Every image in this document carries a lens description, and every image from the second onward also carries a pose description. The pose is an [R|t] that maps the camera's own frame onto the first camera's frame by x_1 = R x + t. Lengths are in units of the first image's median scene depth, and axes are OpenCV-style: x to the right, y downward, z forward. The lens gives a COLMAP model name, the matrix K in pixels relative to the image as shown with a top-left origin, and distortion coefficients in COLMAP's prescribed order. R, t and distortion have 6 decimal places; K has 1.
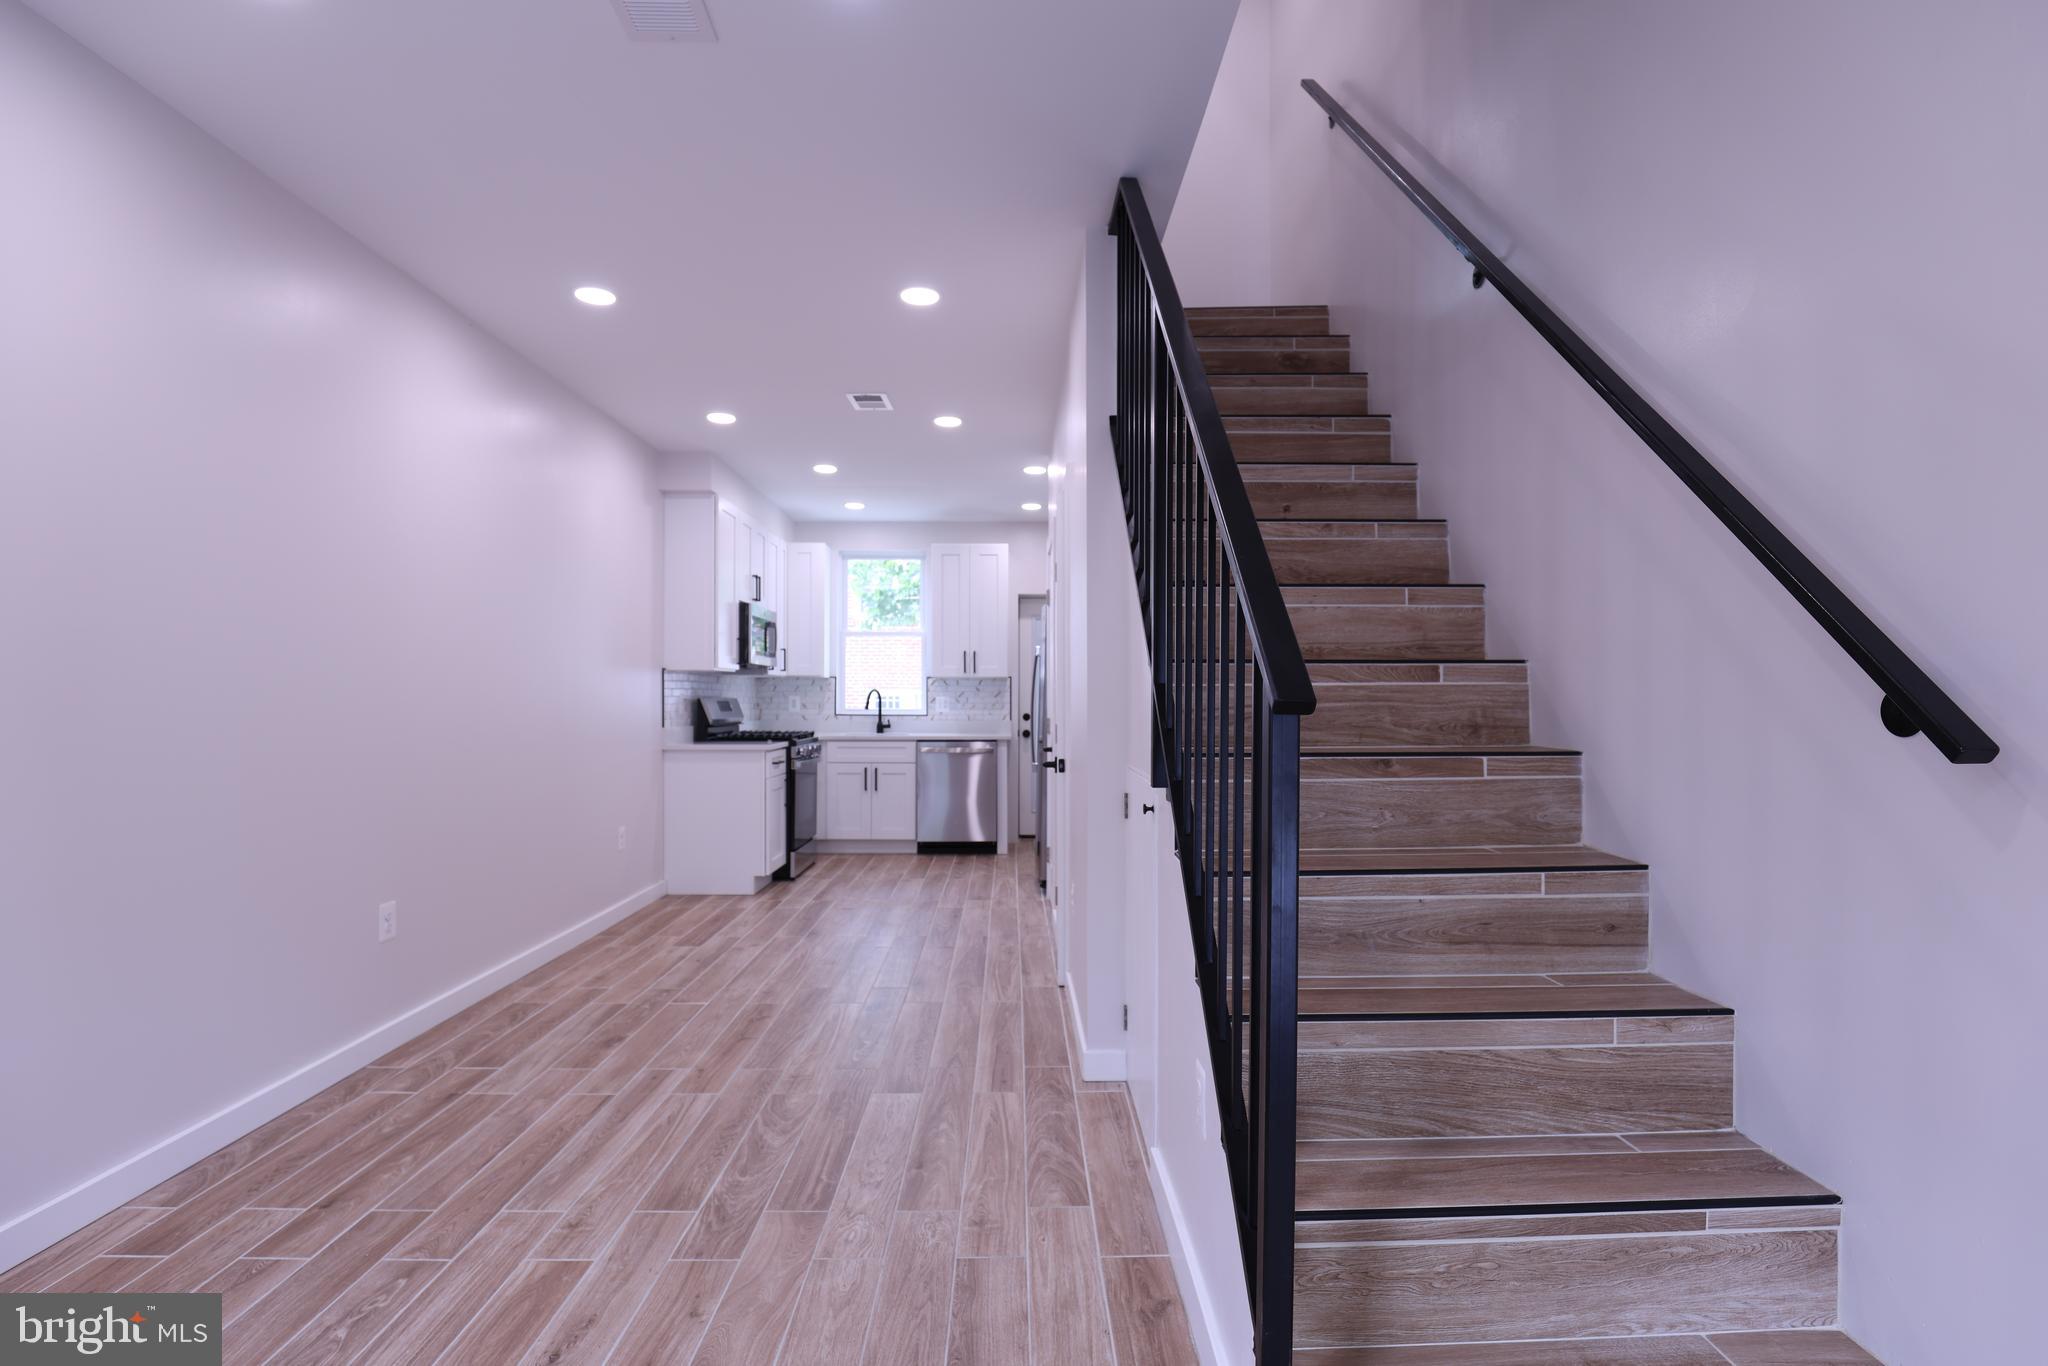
lens RADIAL K [[978.5, 0, 1028.8], [0, 978.5, 685.7], [0, 0, 1]] dist [-0.021844, 0.001133]
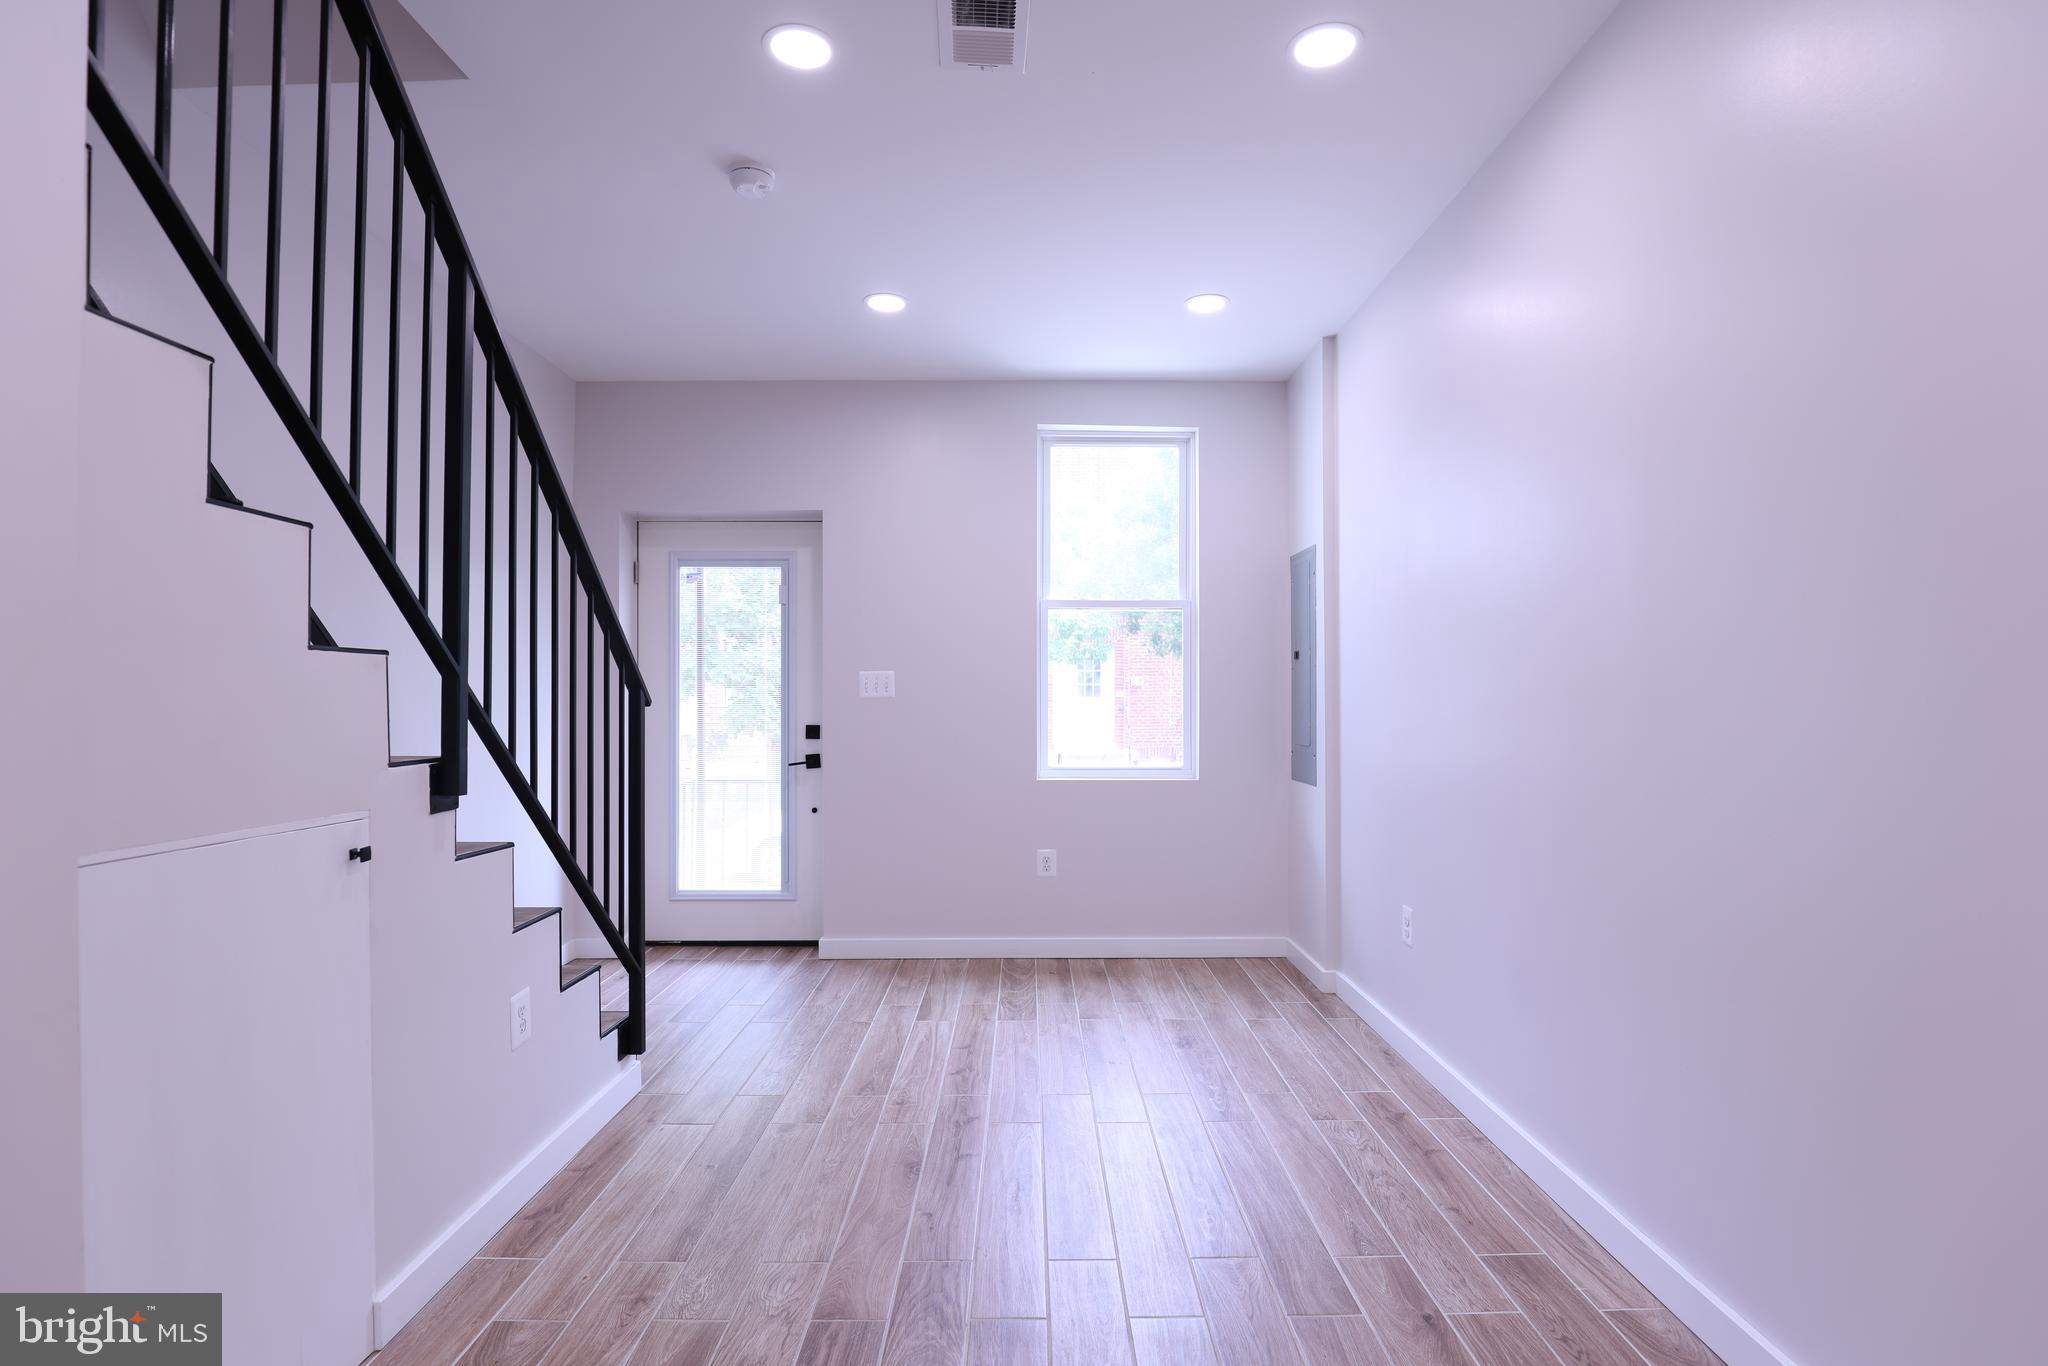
lens RADIAL K [[978.5, 0, 1025.5], [0, 978.5, 691.7], [0, 0, 1]] dist [-0.021844, 0.001133]
pose [[-0.999848, 0.004499, 0.016839, -0.416561], [0.004124, 0.999744, -0.022230, 0.026565], [-0.016935, -0.022157, -0.999611, 1.885775]]
